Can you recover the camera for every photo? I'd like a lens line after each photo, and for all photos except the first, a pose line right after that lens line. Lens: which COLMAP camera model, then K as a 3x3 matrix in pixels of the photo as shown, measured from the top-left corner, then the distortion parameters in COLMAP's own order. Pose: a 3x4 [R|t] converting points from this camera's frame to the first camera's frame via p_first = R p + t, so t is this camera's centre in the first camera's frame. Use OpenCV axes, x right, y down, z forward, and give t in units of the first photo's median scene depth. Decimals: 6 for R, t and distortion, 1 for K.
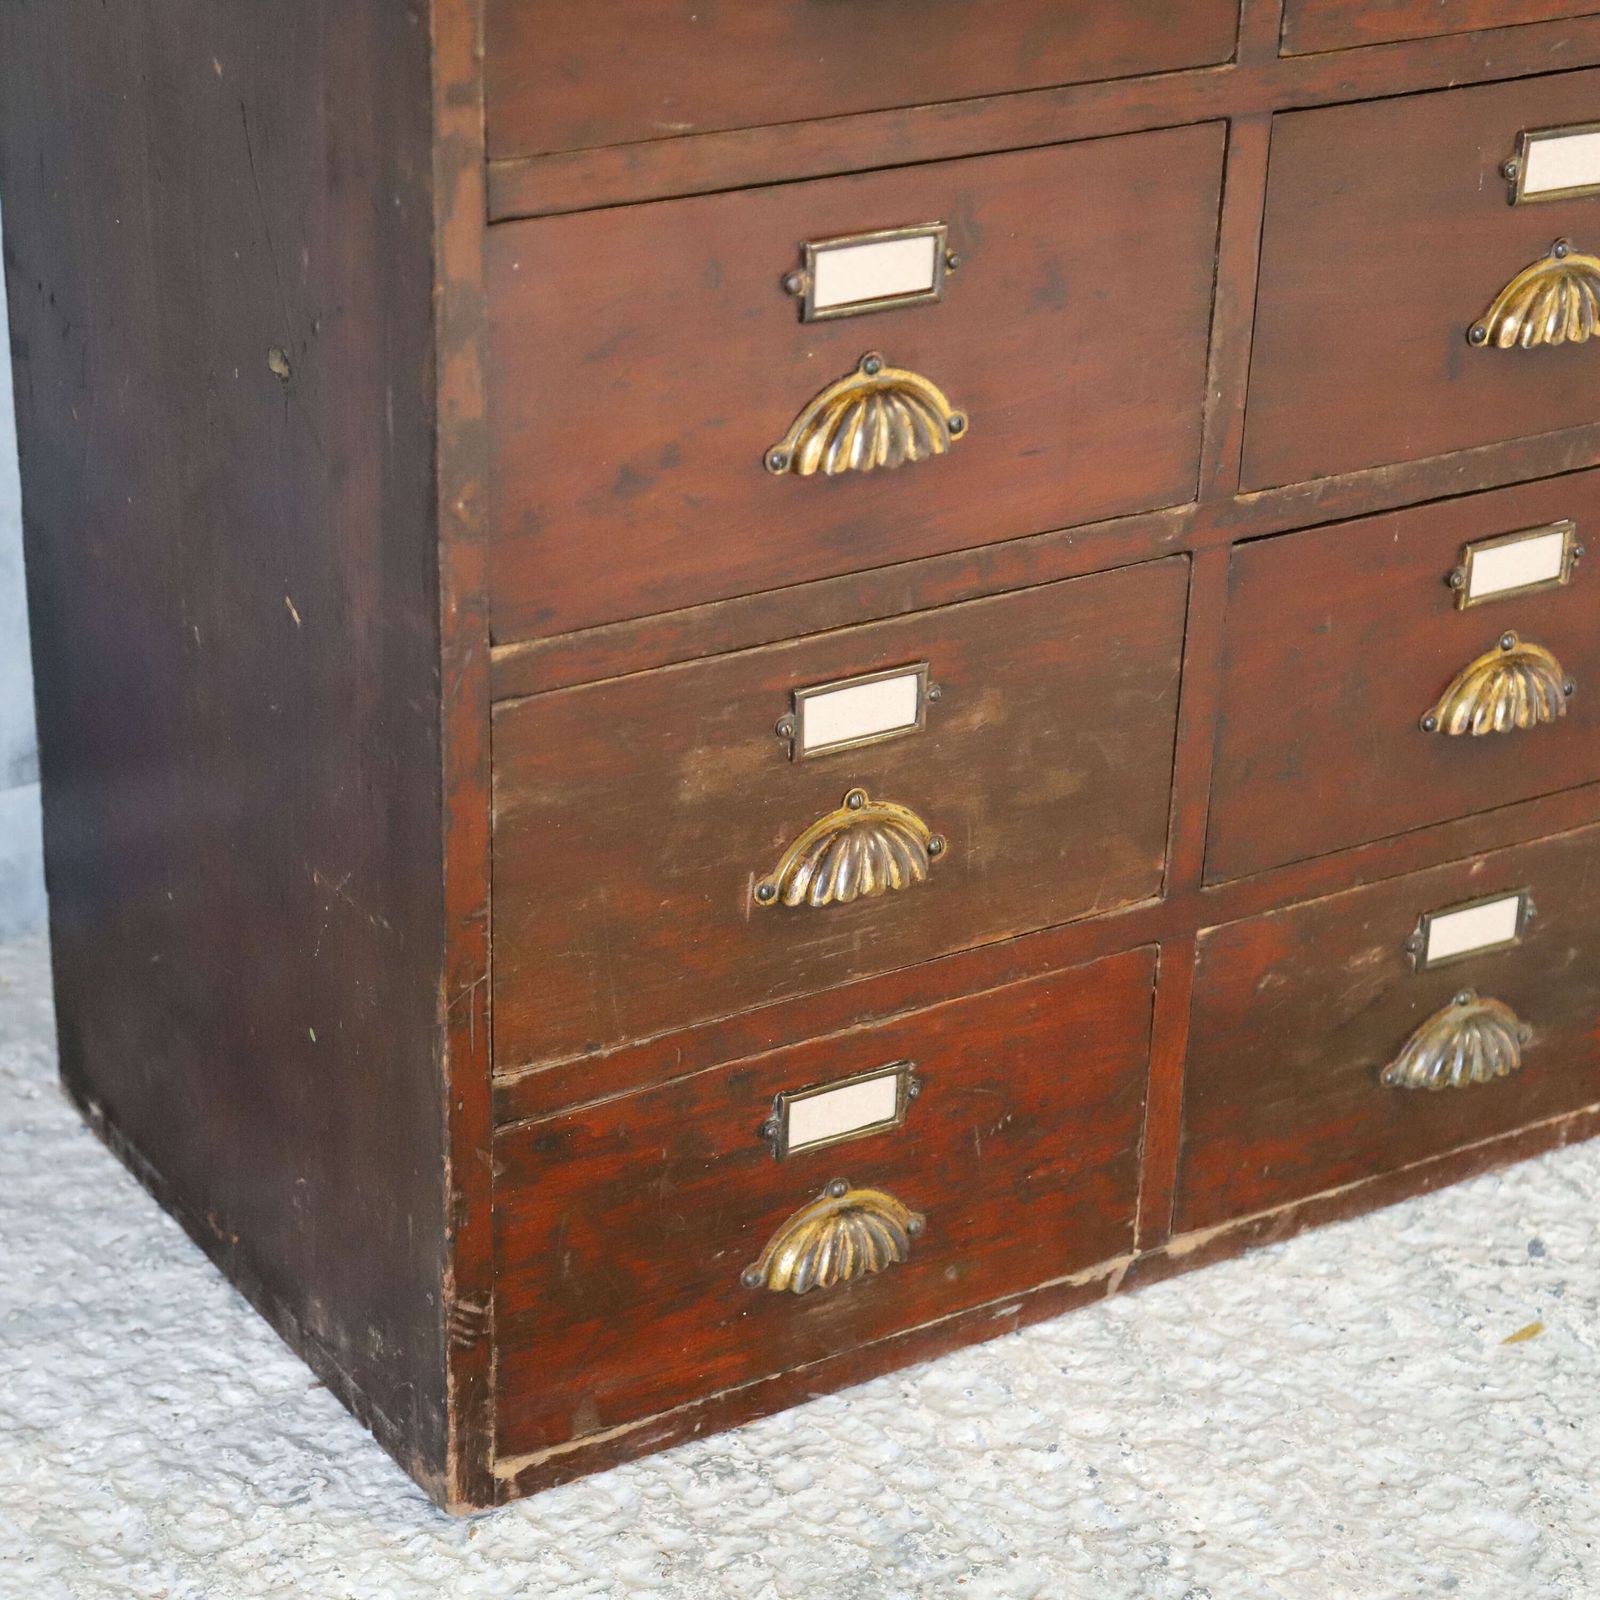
lens RADIAL K [[3645.1, 0, 762.8], [0, 3645.1, 802.8], [0, 0, 1]] dist [0.090400, 0.157143]
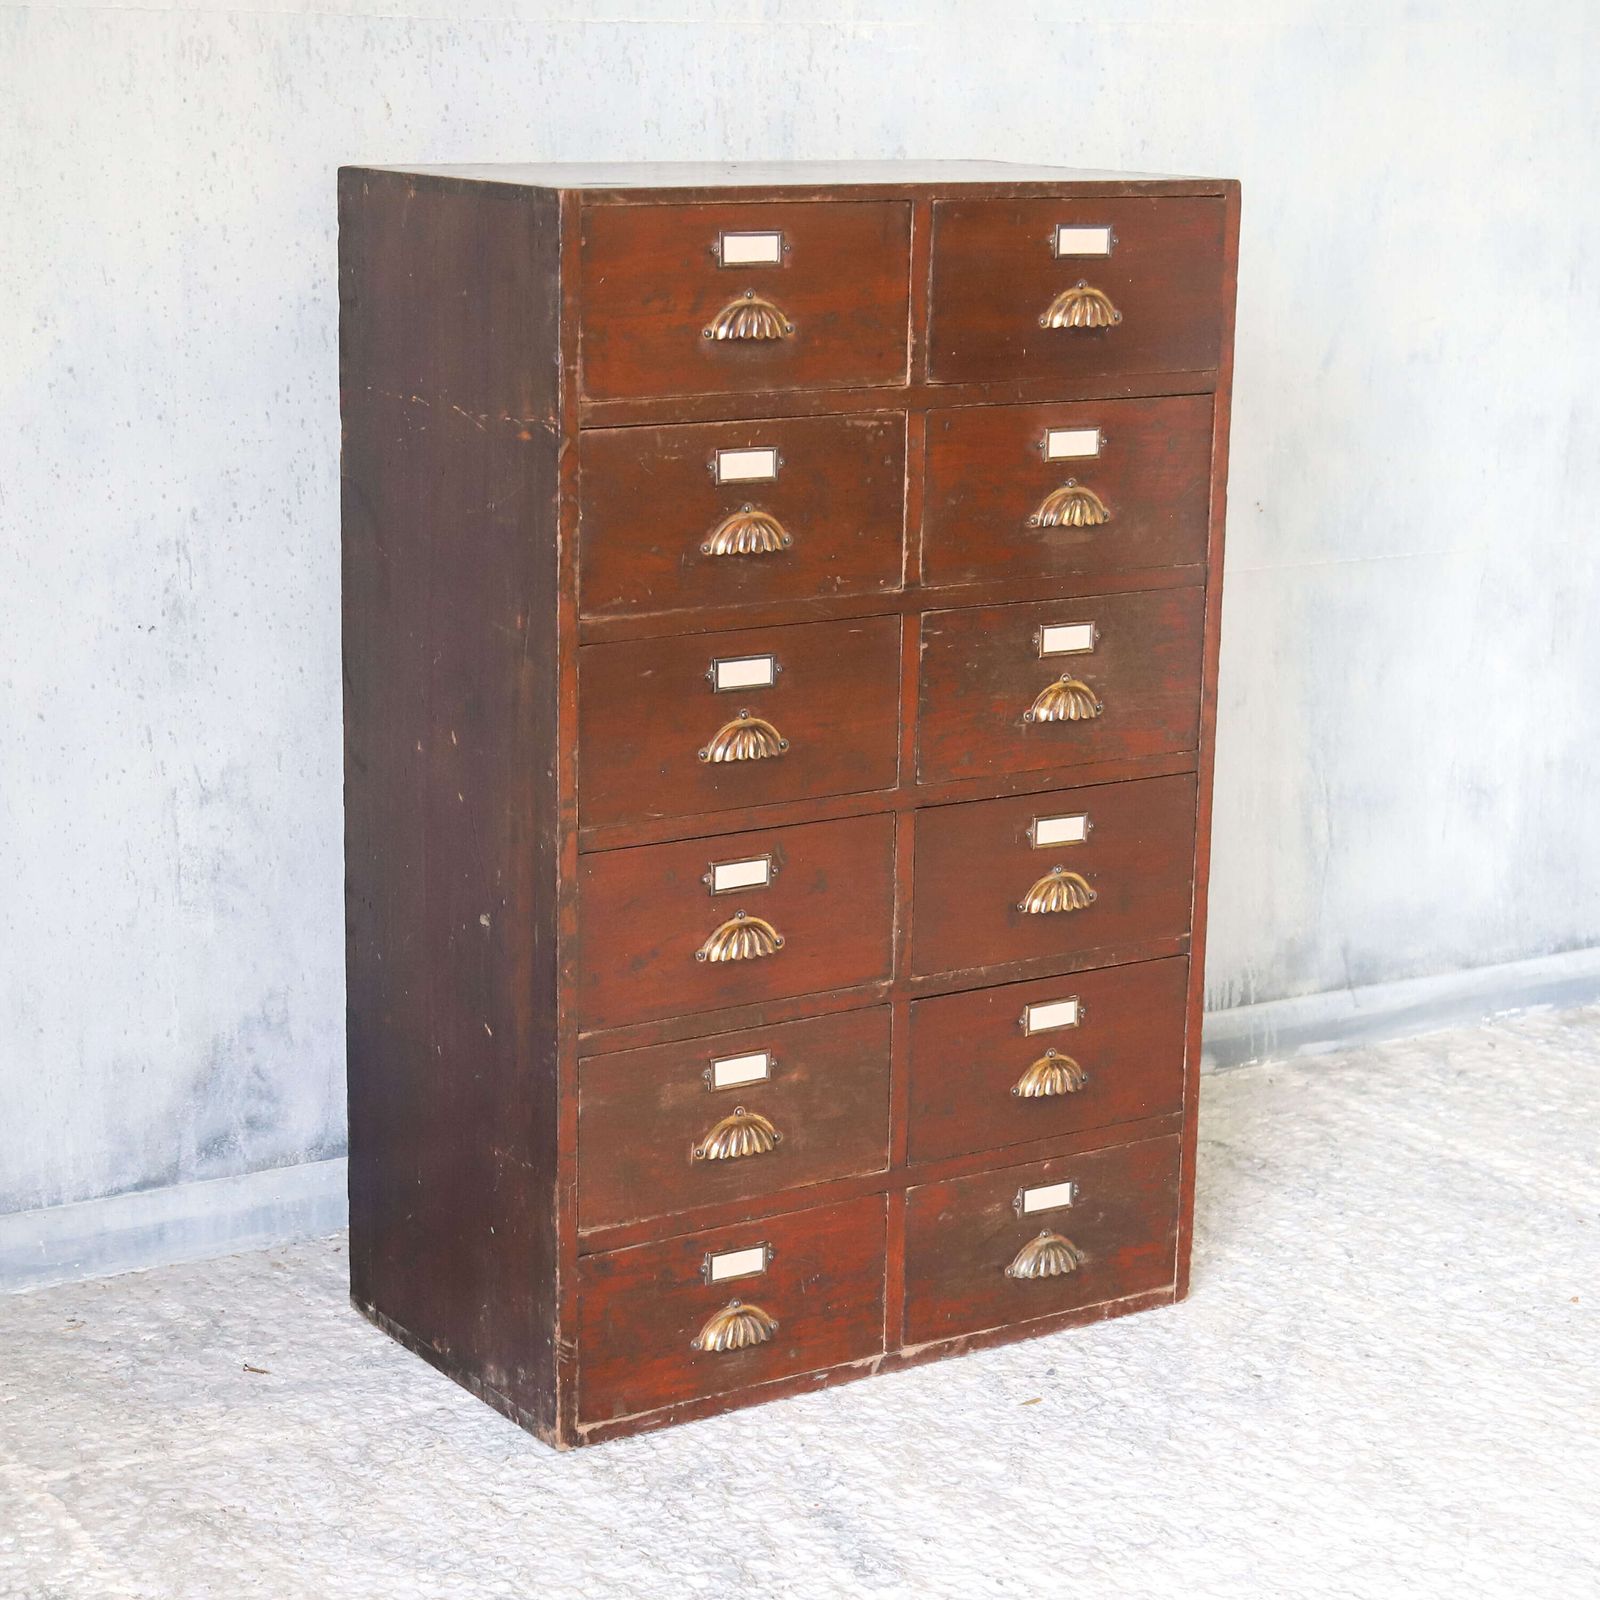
lens RADIAL K [[3727.7, 0, 954.4], [0, 3727.7, 808.5], [0, 0, 1]] dist [0.116307, -0.035784]
pose [[0.998176, -0.017094, 0.057907, 0.027194], [0.028468, 0.979031, -0.201711, 0.276348], [-0.053245, 0.202992, 0.977732, -1.251878]]
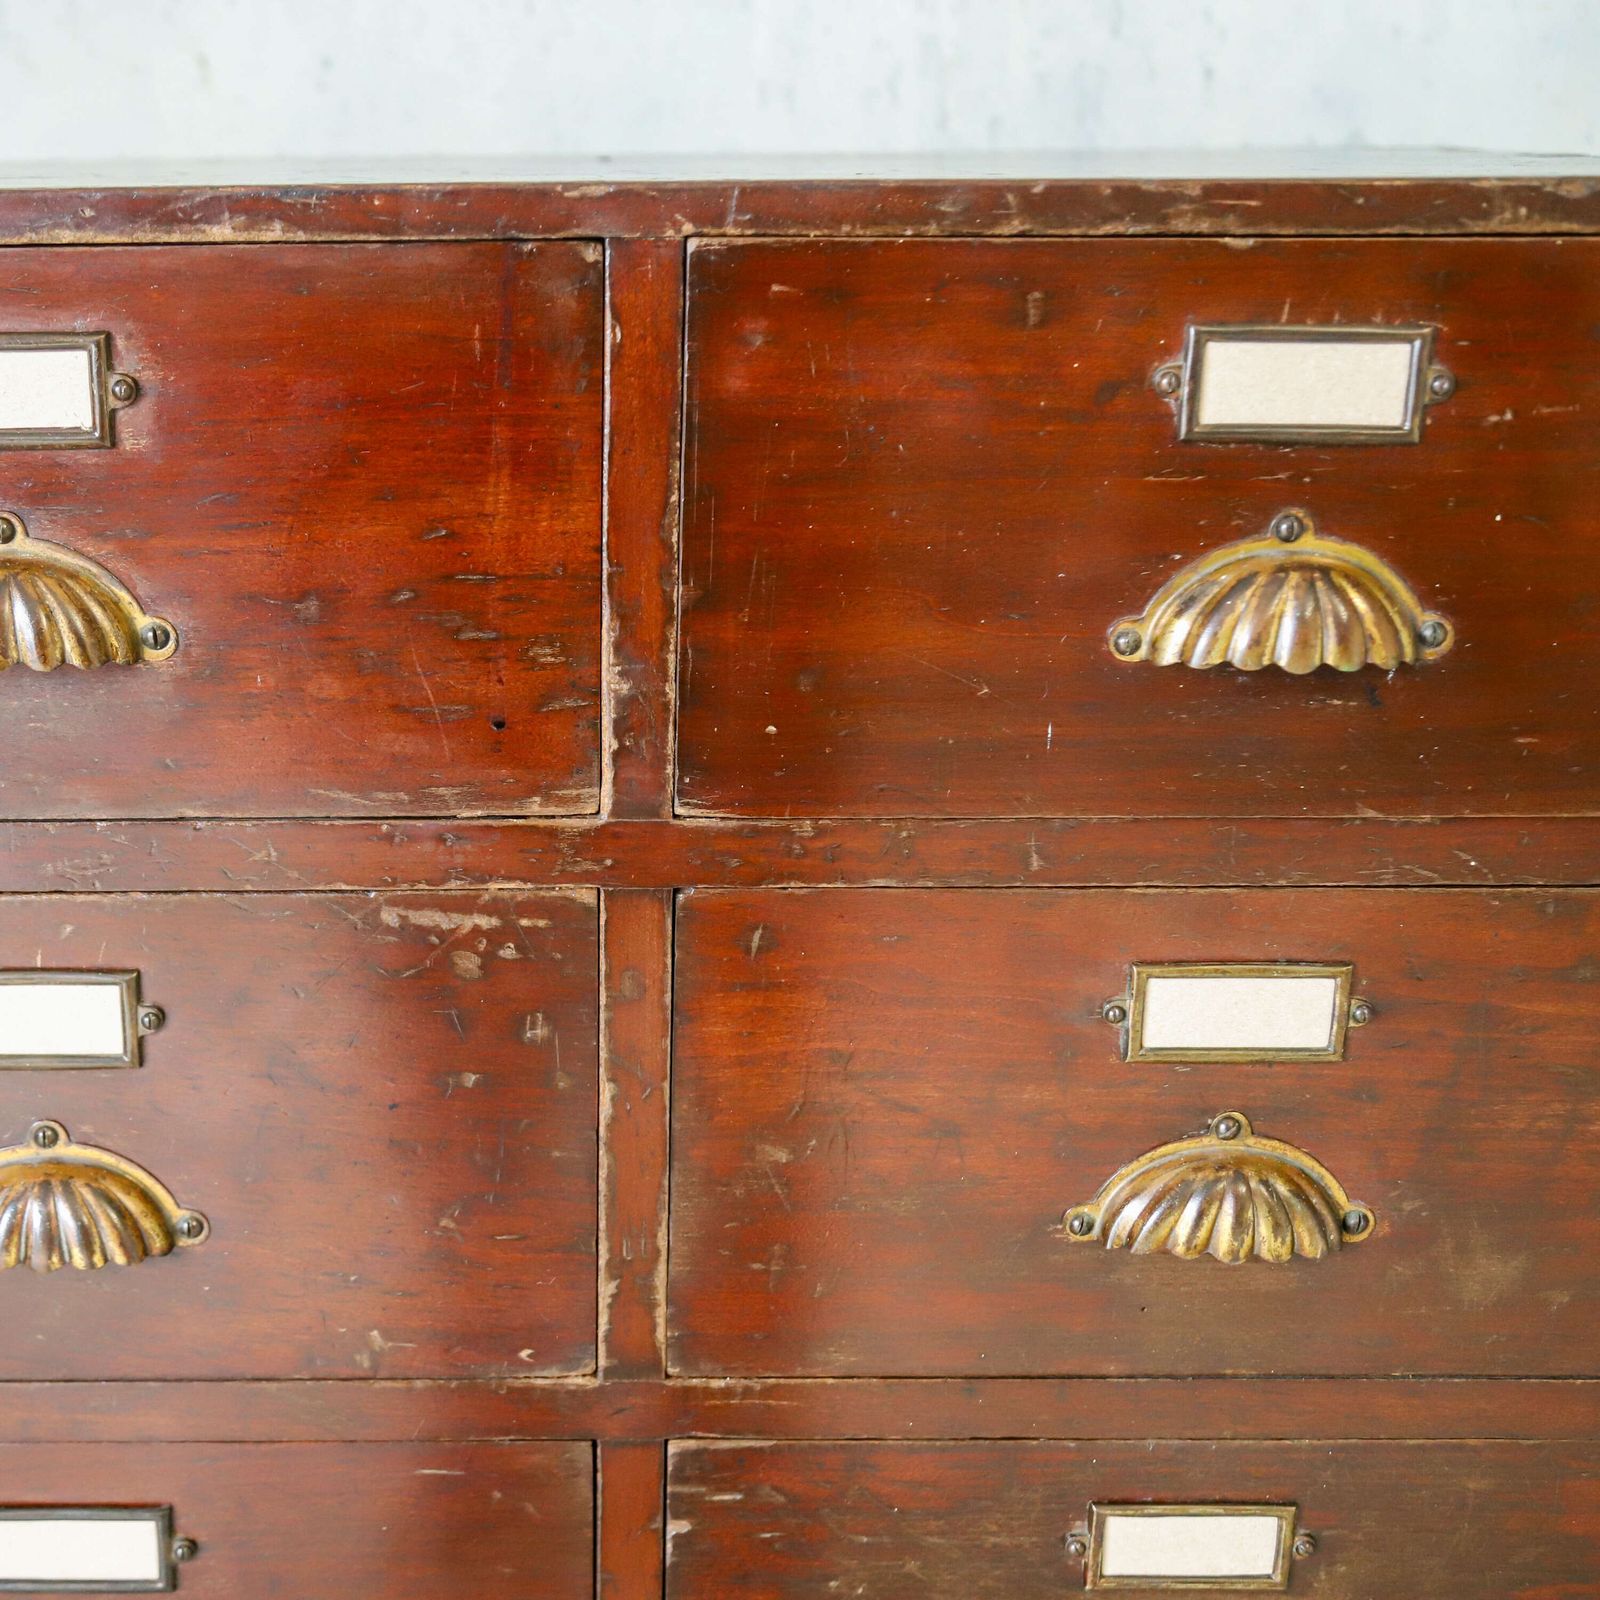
lens RADIAL K [[2417.1, 0, 483.0], [0, 2417.1, 828.1], [0, 0, 1]] dist [-0.024967, 0.091932]
pose [[0.841952, 0.127264, -0.524329, 0.355140], [-0.193337, 0.978415, -0.072975, -0.374292], [0.503724, 0.162814, 0.848383, 0.453320]]
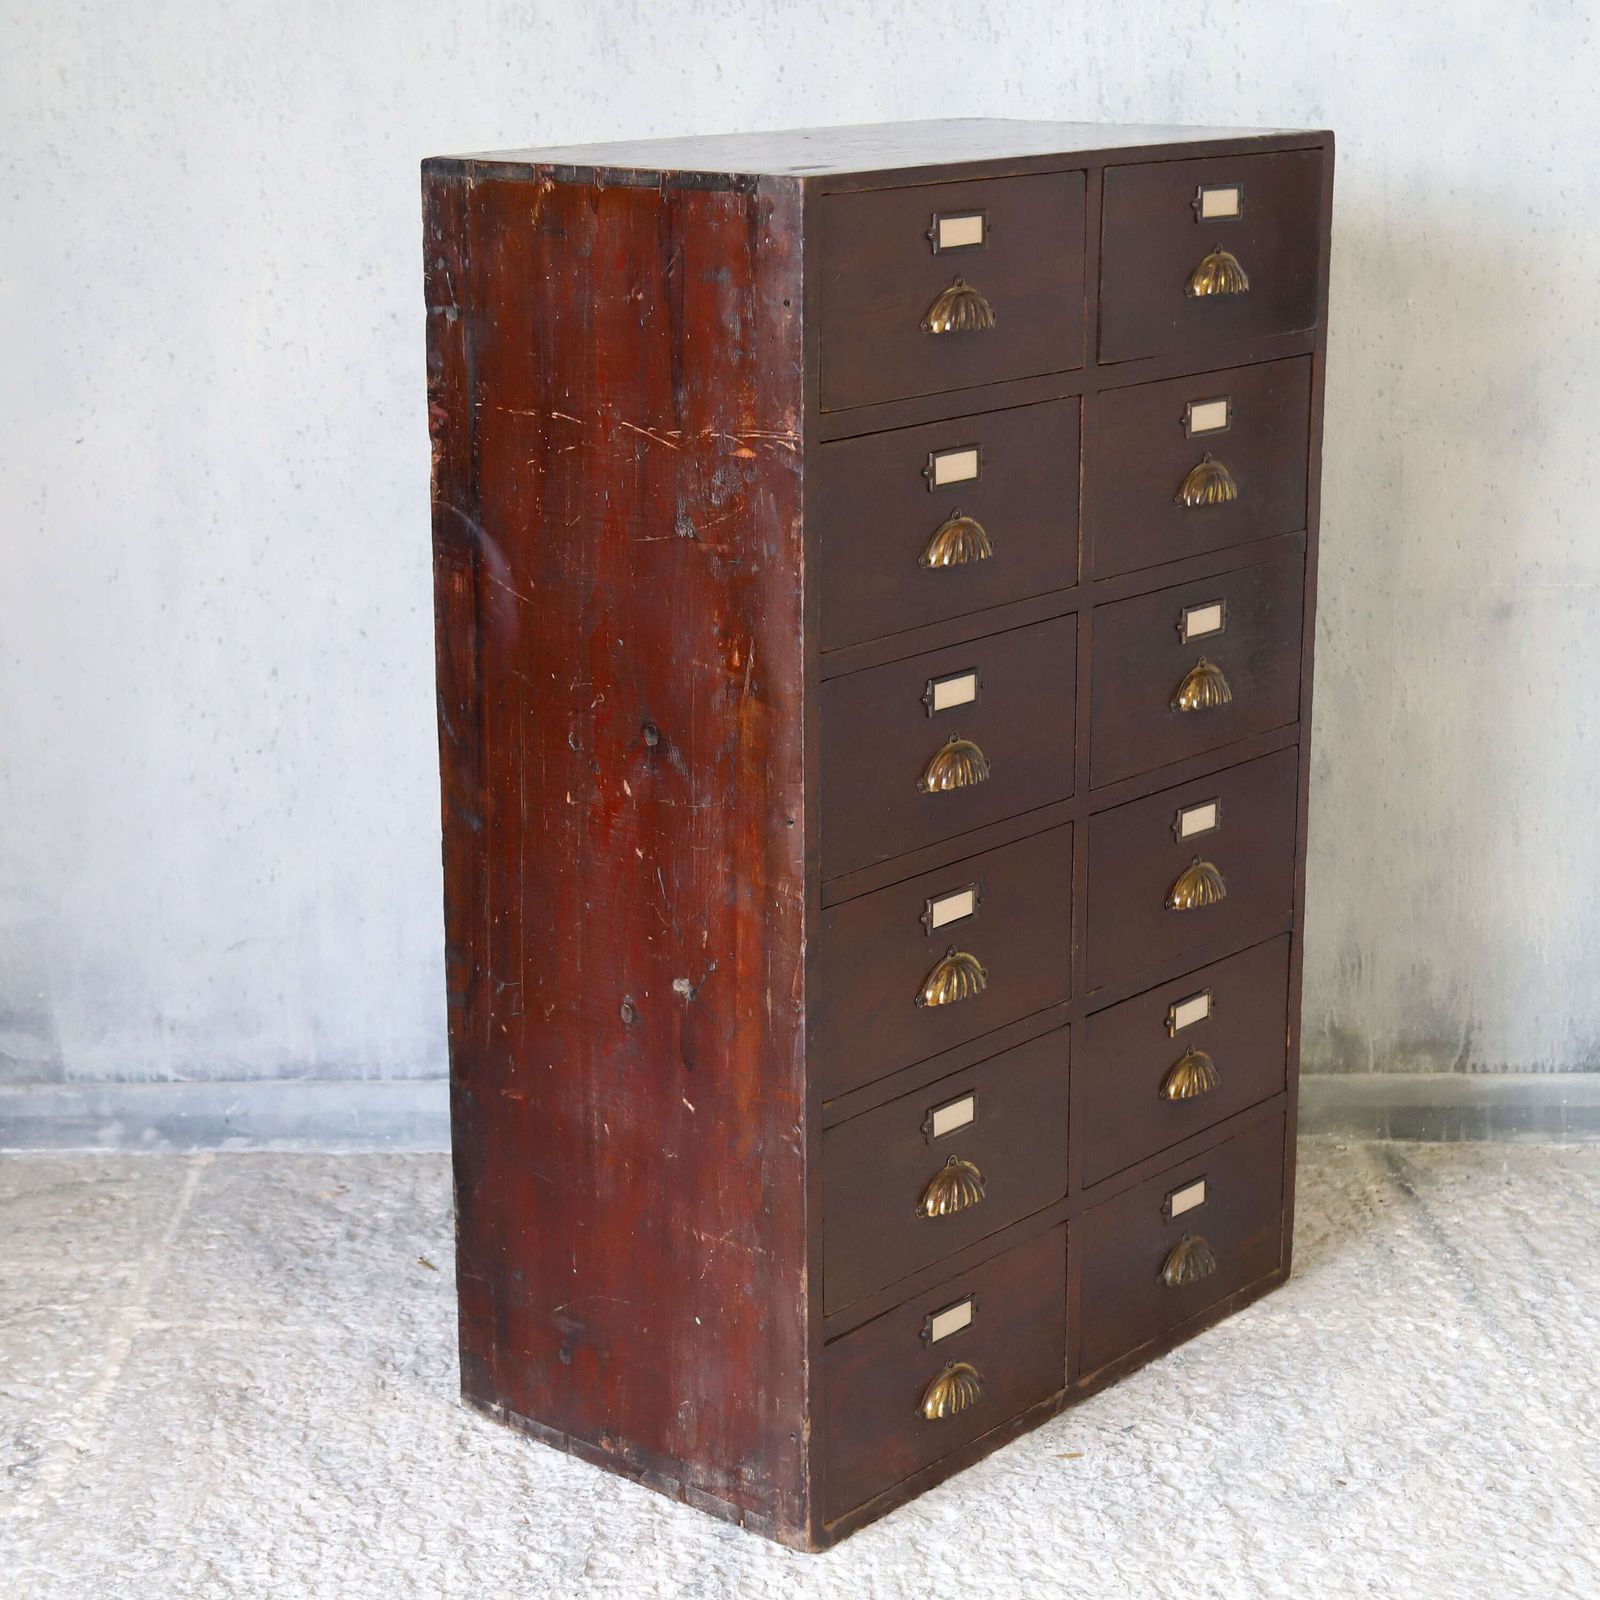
lens RADIAL K [[3387.2, 0, 728.0], [0, 3387.2, 758.9], [0, 0, 1]] dist [0.060089, -0.080871]
pose [[0.870468, 0.091626, -0.483621, 0.946165], [-0.179381, 0.974005, -0.138334, 0.084739], [0.458374, 0.207168, 0.864277, -0.791065]]
